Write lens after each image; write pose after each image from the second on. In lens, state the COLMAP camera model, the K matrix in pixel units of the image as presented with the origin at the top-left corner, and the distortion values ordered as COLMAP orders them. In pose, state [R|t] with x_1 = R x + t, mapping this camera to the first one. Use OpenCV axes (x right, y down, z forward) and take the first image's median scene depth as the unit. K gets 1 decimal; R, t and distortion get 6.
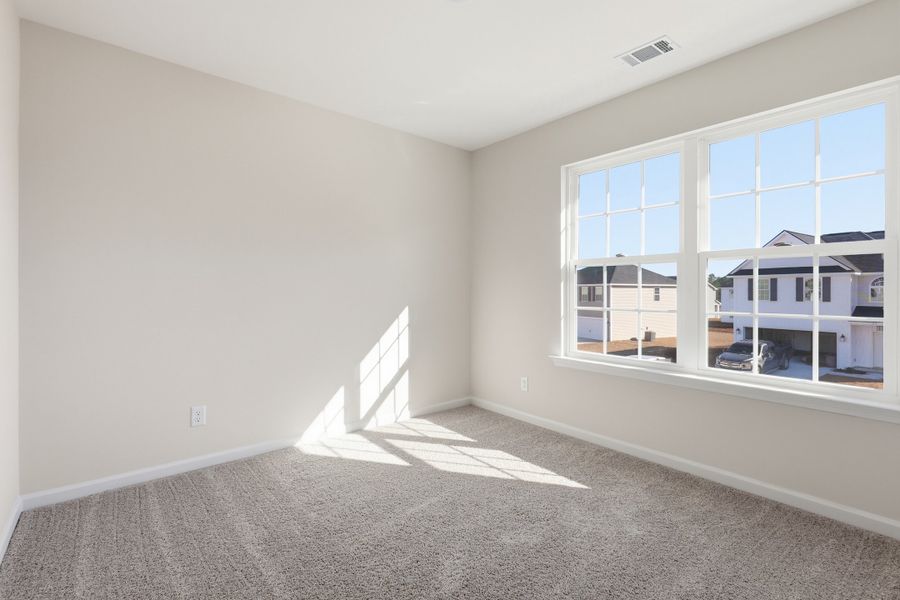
lens RADIAL K [[411.5, 0, 453.6], [0, 411.5, 296.8], [0, 0, 1]] dist [-0.000875, -0.000477]
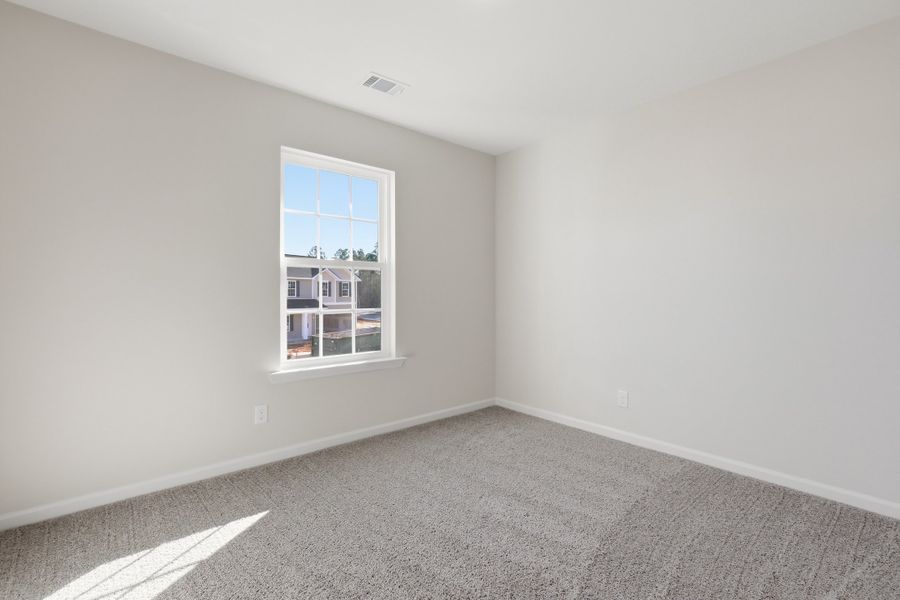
lens RADIAL K [[411.5, 0, 453.6], [0, 411.5, 296.8], [0, 0, 1]] dist [-0.000875, -0.000477]
pose [[0.008879, -0.021738, 0.999724, -0.580287], [-0.004141, 0.999754, 0.021775, -0.026638], [-0.999952, -0.004333, 0.008787, 0.623401]]
